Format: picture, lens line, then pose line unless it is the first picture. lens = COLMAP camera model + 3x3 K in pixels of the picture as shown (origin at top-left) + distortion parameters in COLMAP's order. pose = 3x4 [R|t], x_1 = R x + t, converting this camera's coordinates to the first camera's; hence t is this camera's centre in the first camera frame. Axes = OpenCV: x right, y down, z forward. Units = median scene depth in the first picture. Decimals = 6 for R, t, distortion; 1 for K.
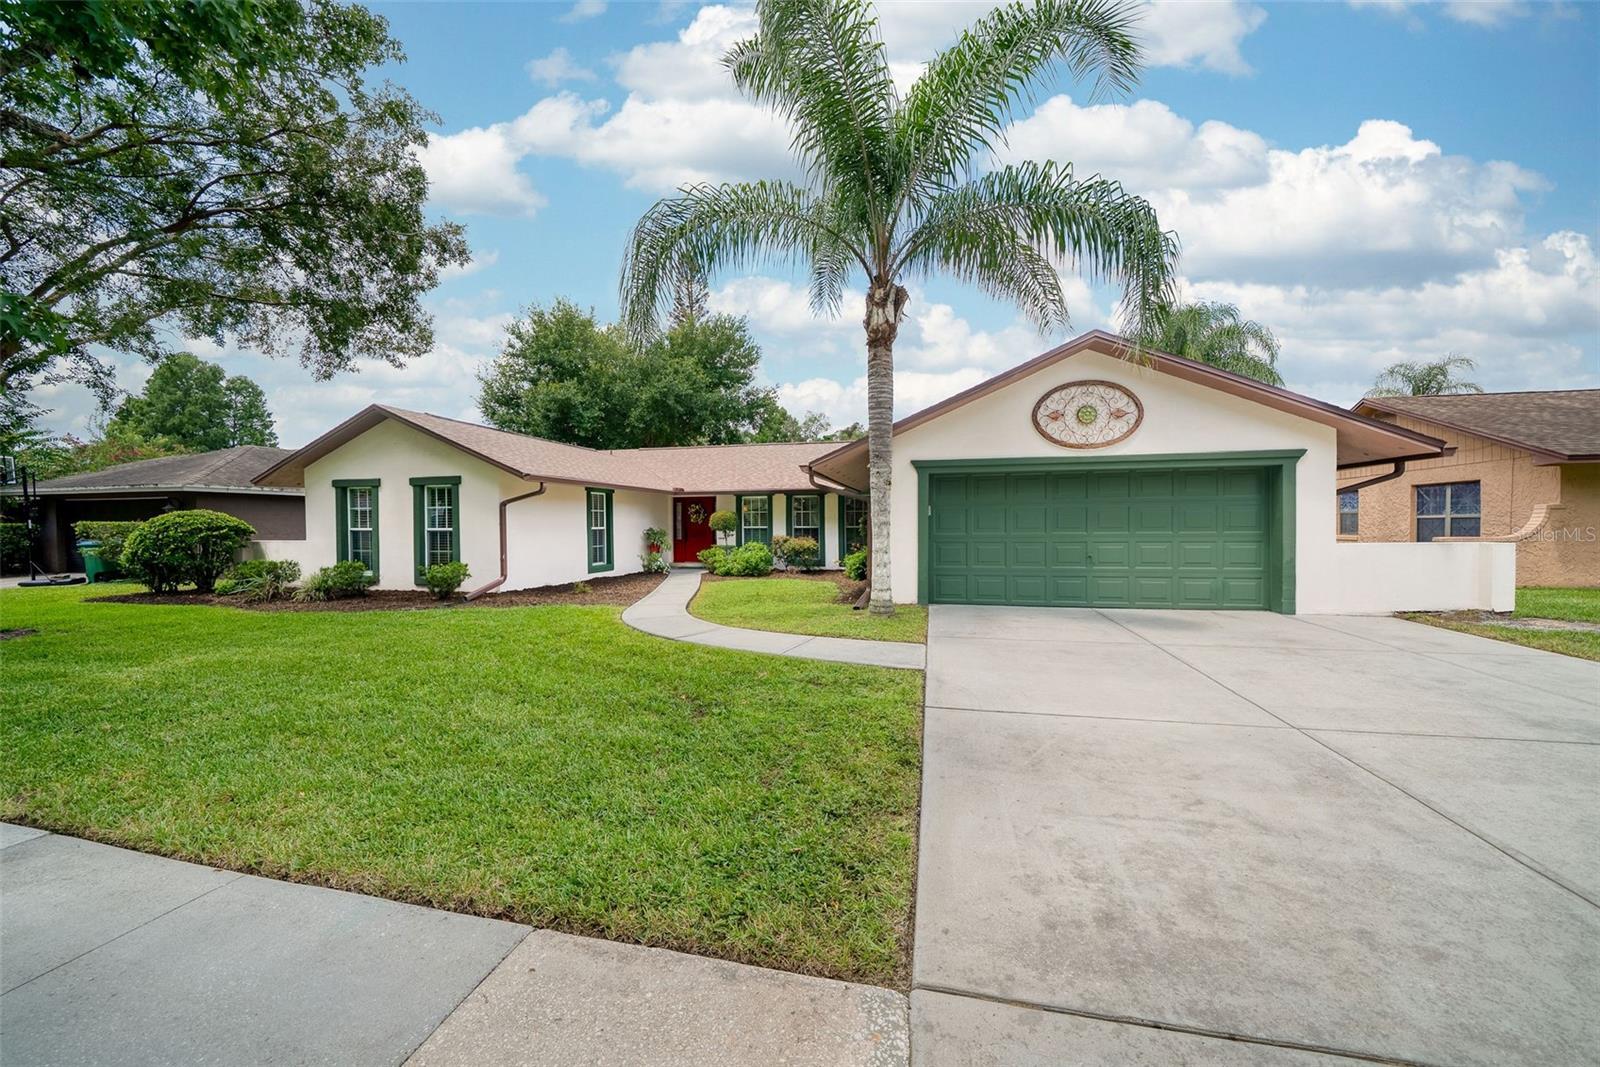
lens RADIAL K [[550.9, 0, 802.1], [0, 550.9, 531.4], [0, 0, 1]] dist [0.000329, -0.000004]
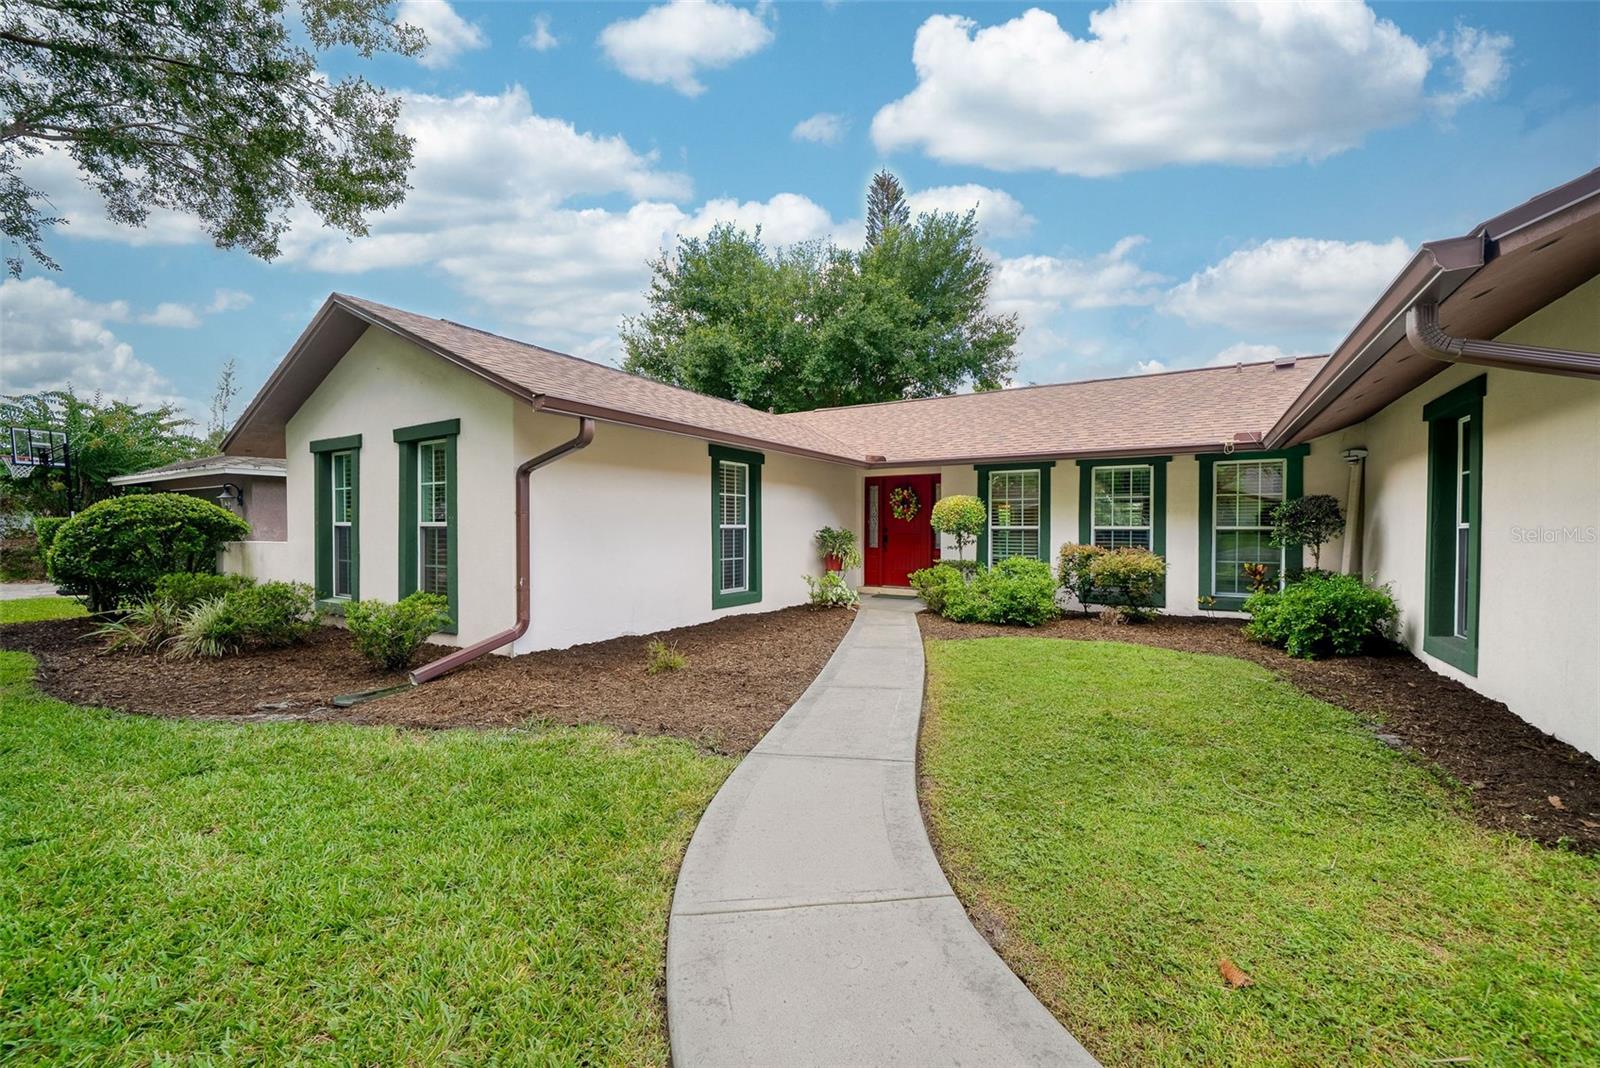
lens RADIAL K [[635.9, 0, 797.5], [0, 635.9, 535.6], [0, 0, 1]] dist [0.000248, 0.000003]
pose [[0.946429, 0.011227, -0.322716, -0.087621], [-0.011157, 0.999936, 0.002065, 0.001218], [0.322718, 0.001647, 0.946494, 0.354294]]
